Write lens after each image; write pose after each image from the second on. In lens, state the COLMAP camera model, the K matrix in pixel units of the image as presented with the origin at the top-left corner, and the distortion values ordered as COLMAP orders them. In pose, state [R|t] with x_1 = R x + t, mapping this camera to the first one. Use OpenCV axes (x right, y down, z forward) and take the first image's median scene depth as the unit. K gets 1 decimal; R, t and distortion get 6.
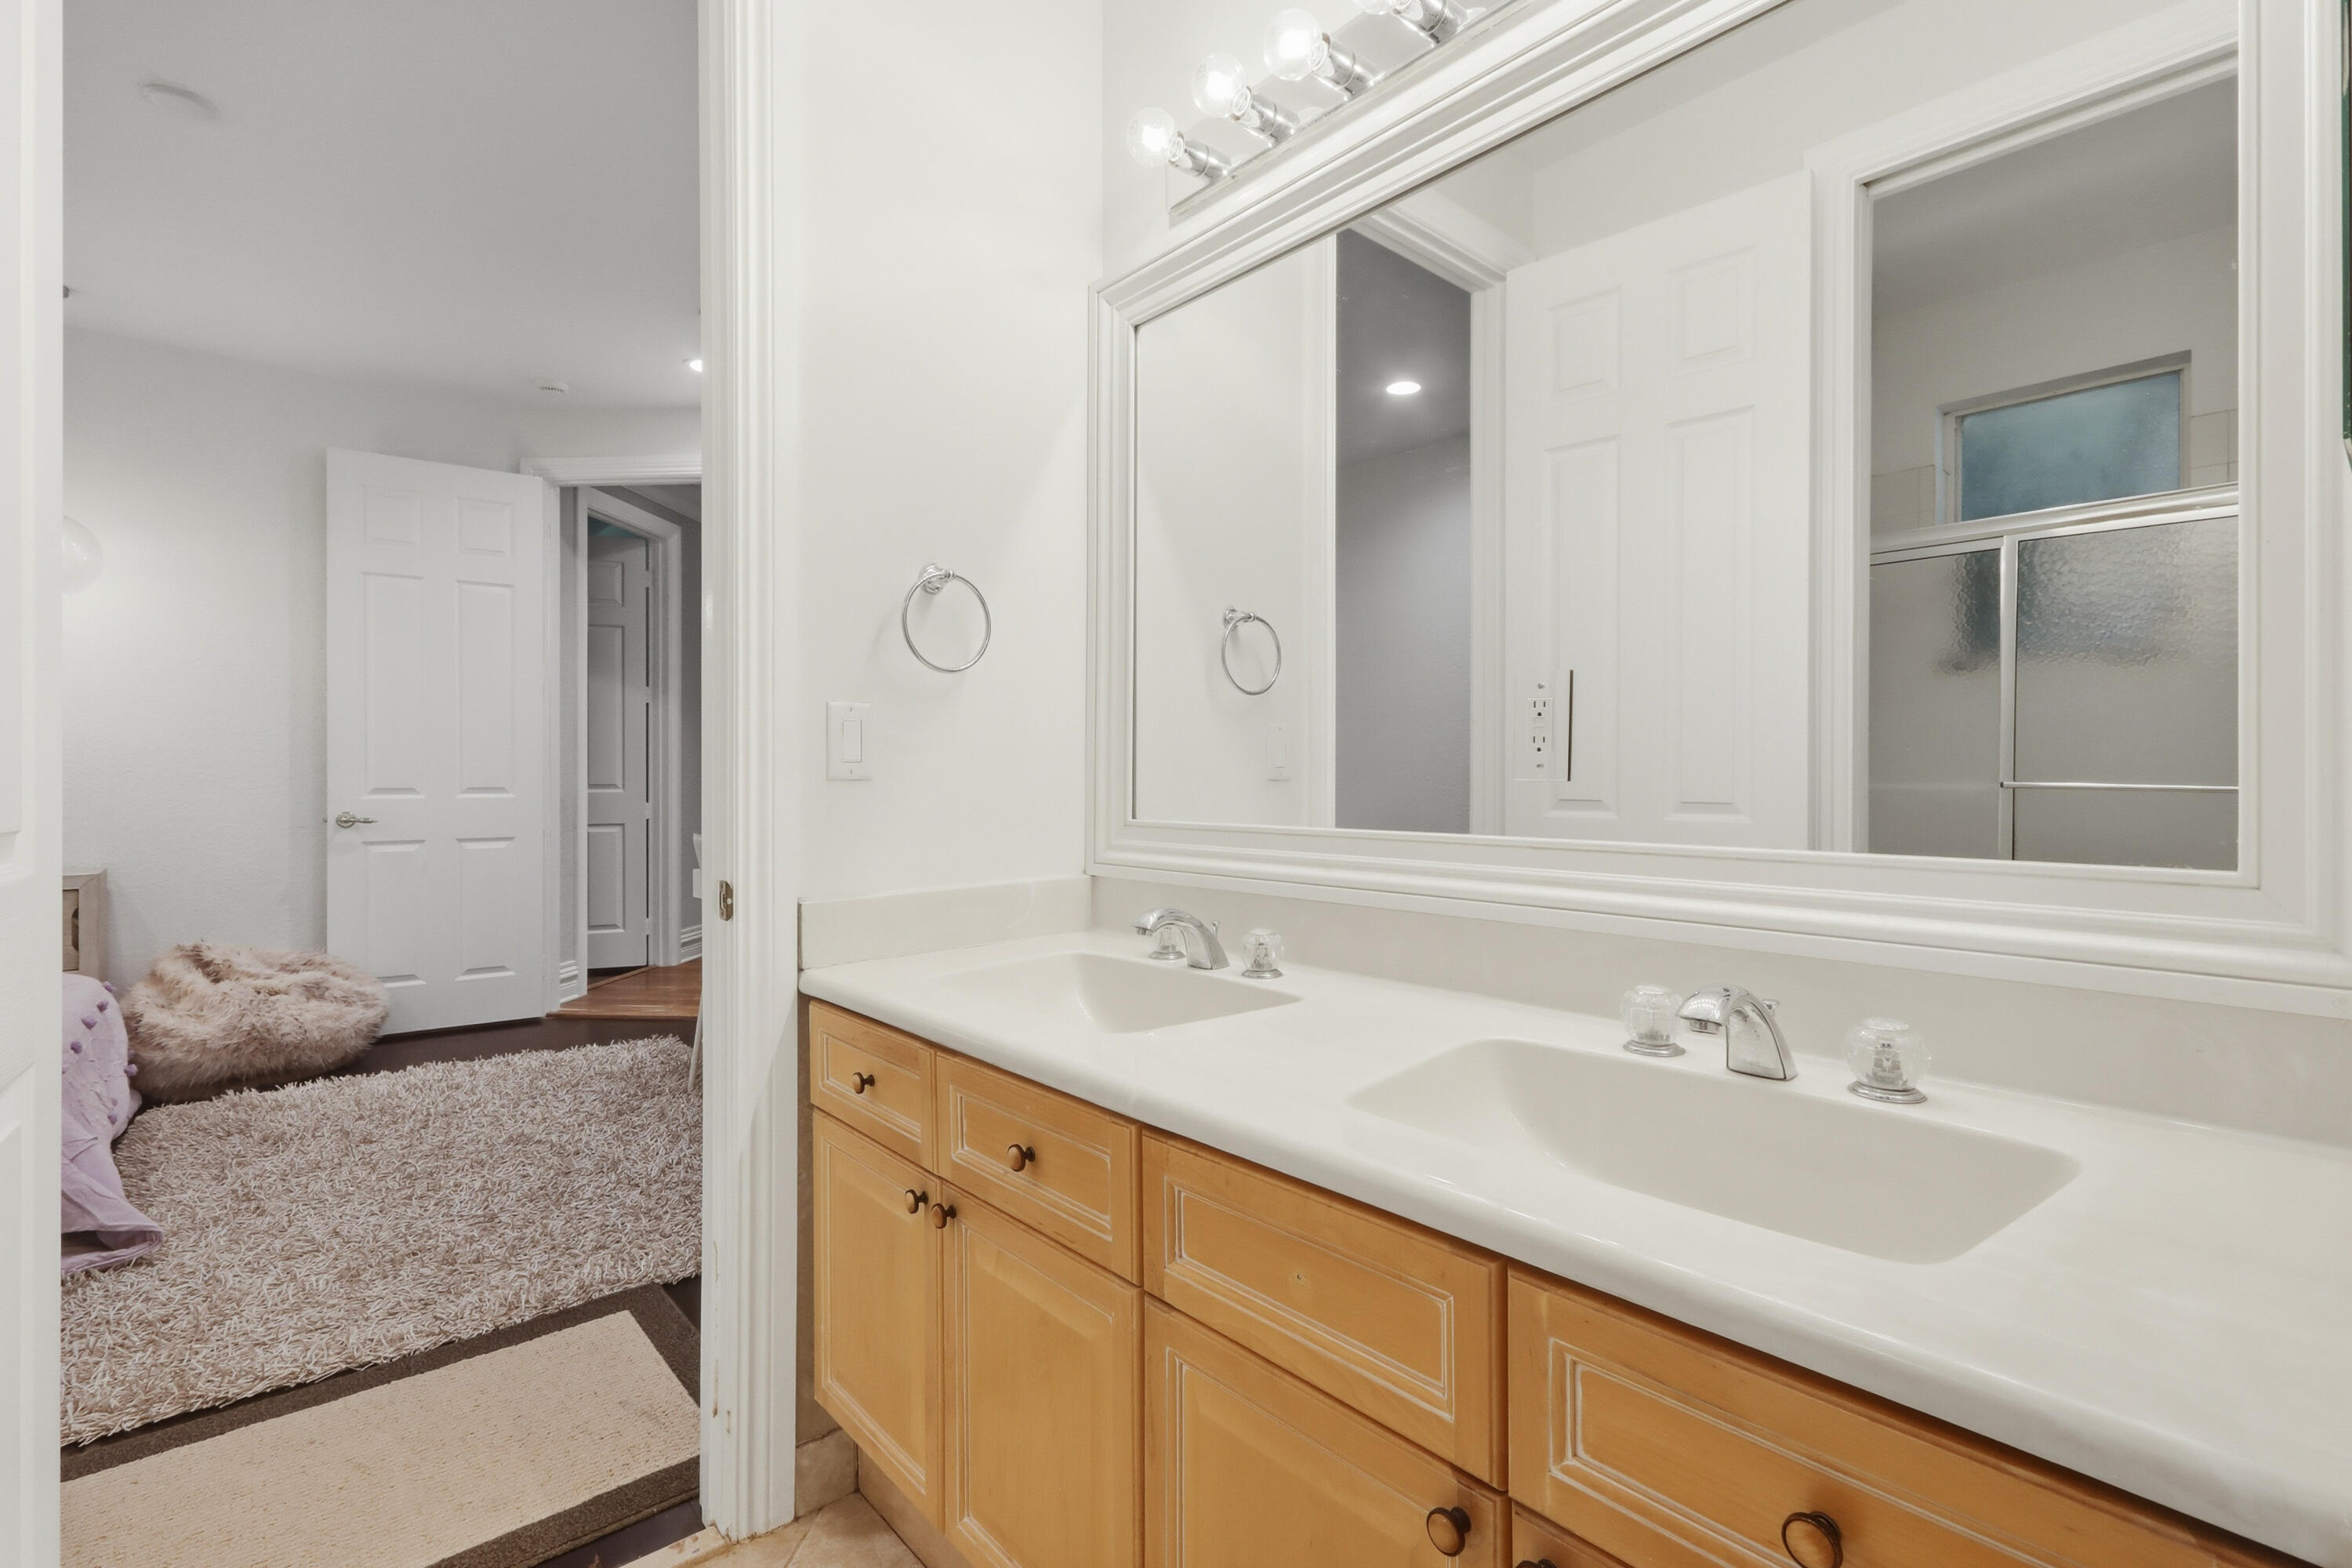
lens RADIAL K [[1094.9, 0, 1176.0], [0, 1094.9, 784.0], [0, 0, 1]] dist [0.020477, 0.000206]
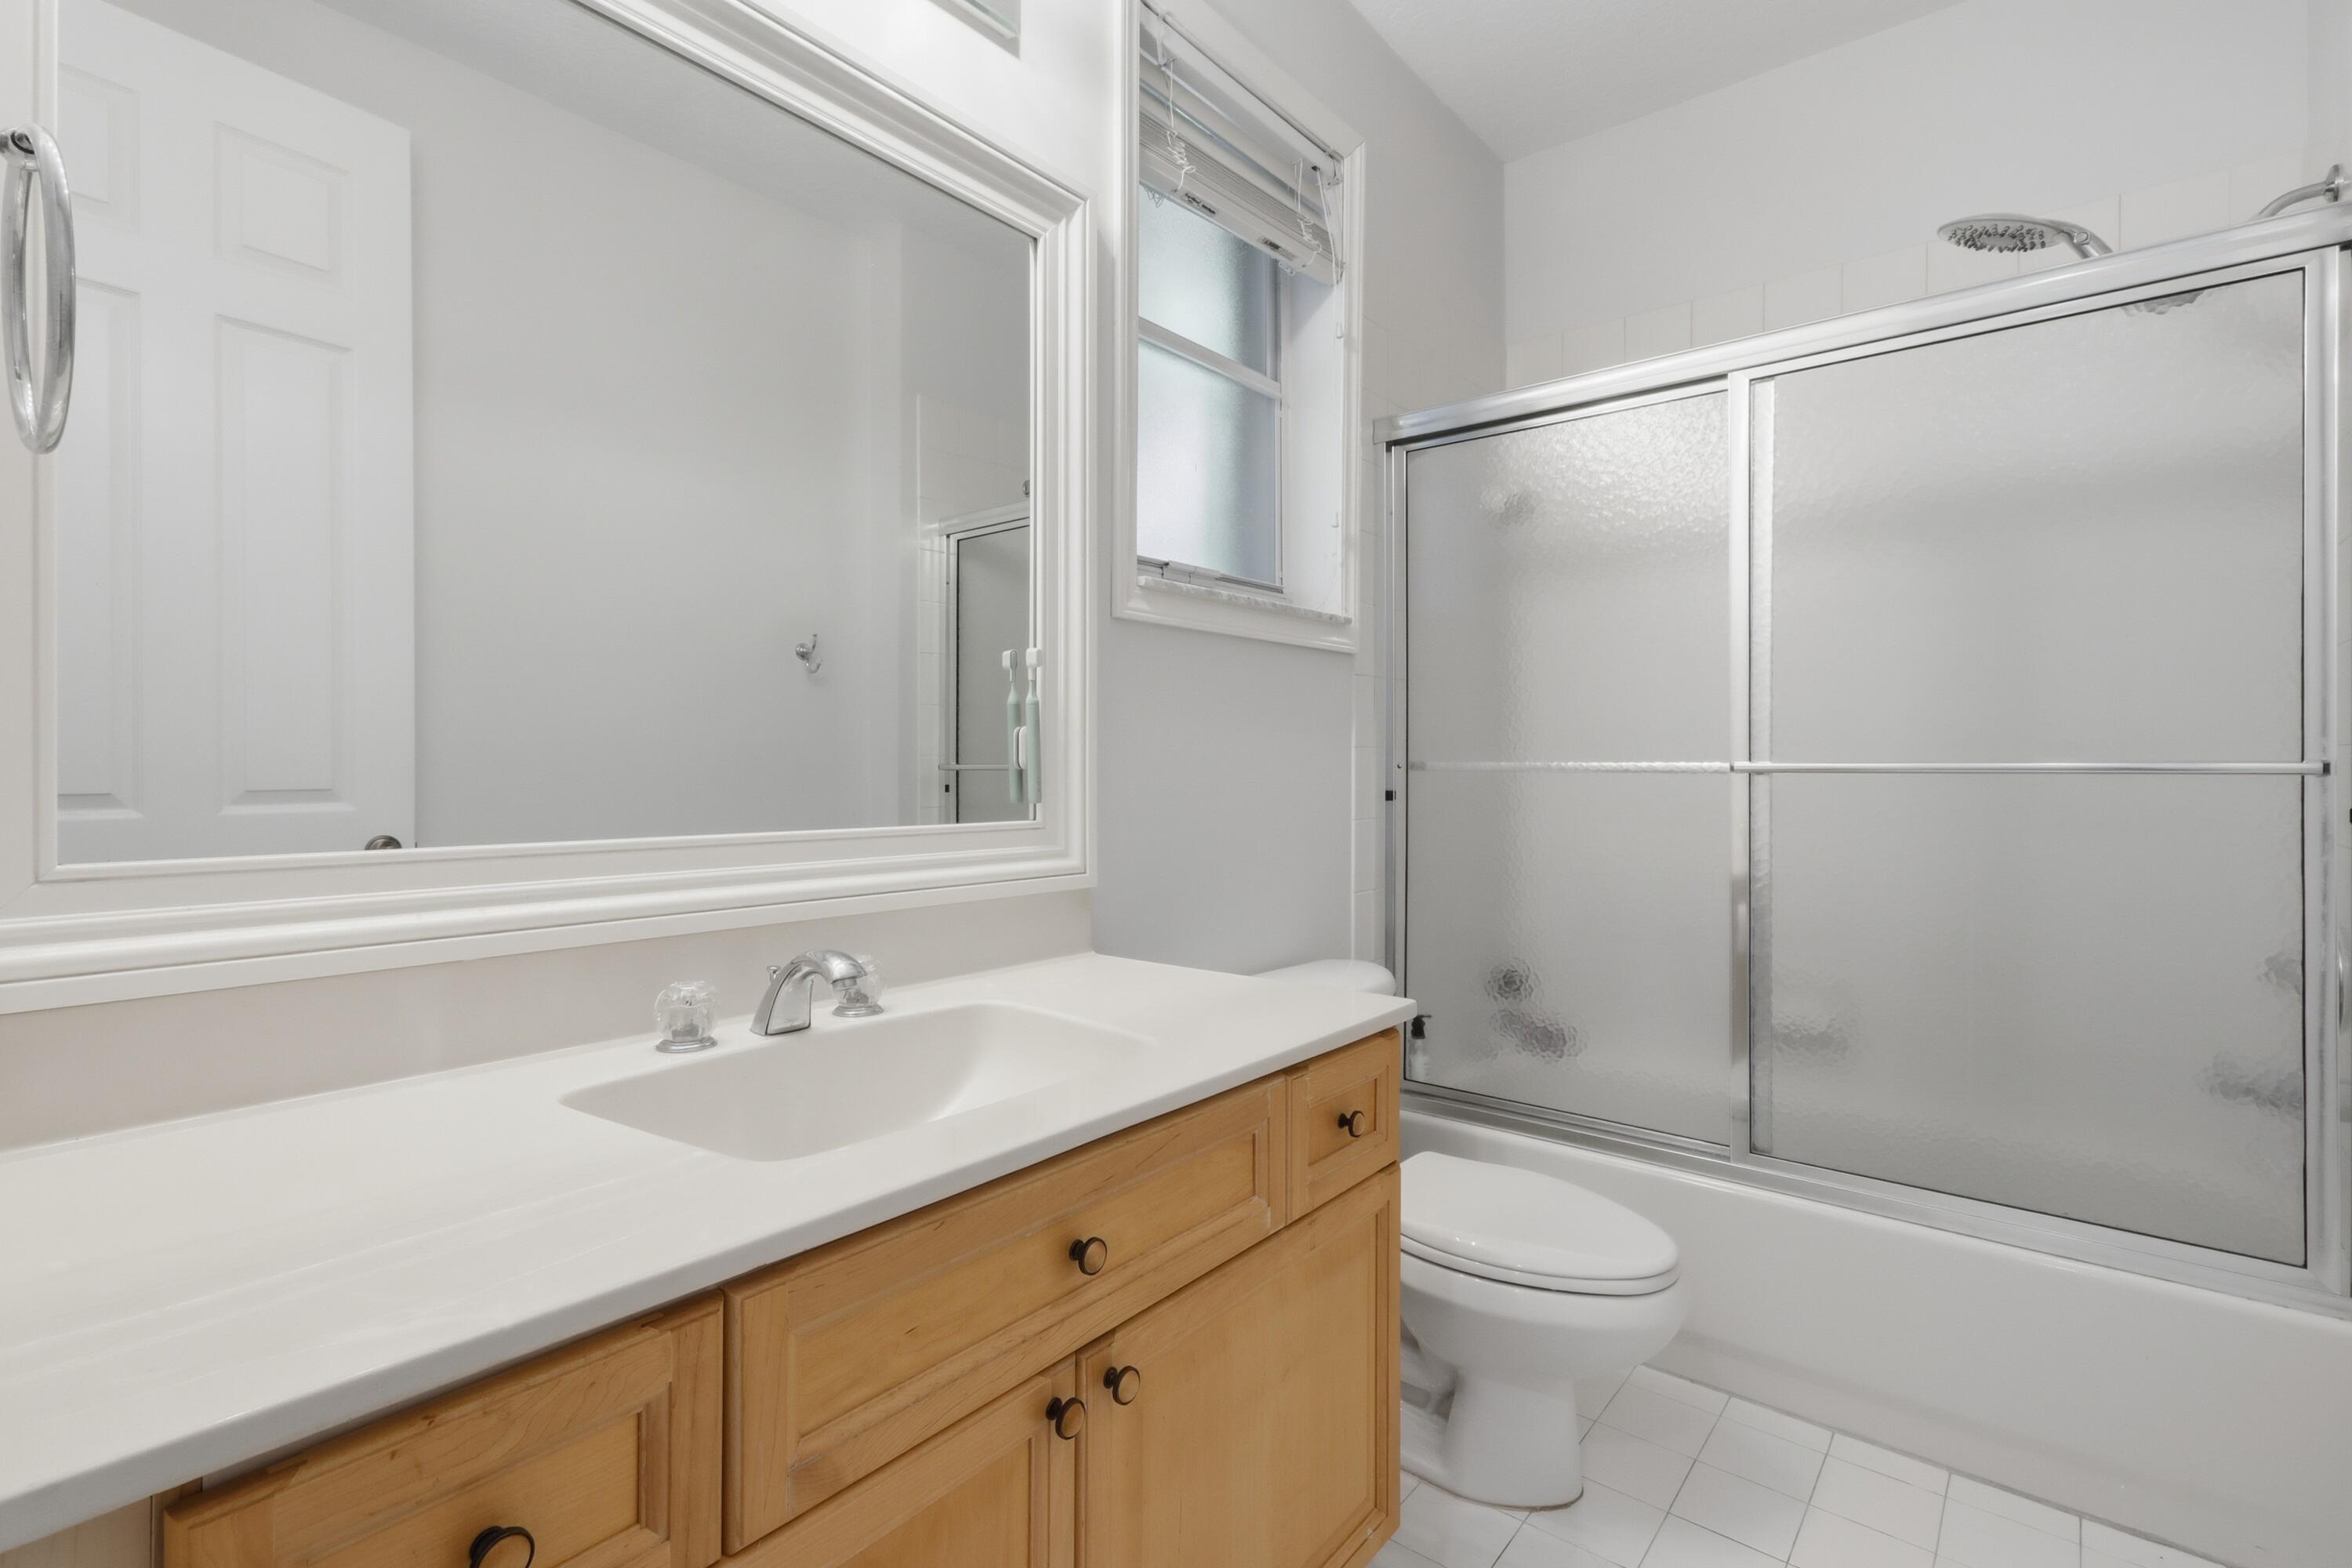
lens RADIAL K [[1094.9, 0, 1176.0], [0, 1094.9, 784.0], [0, 0, 1]] dist [0.020477, 0.000206]
pose [[-0.165443, -0.009731, 0.986171, -0.695778], [0.010553, 0.999877, 0.011636, -0.000714], [-0.986163, 0.012333, -0.165320, 0.824275]]
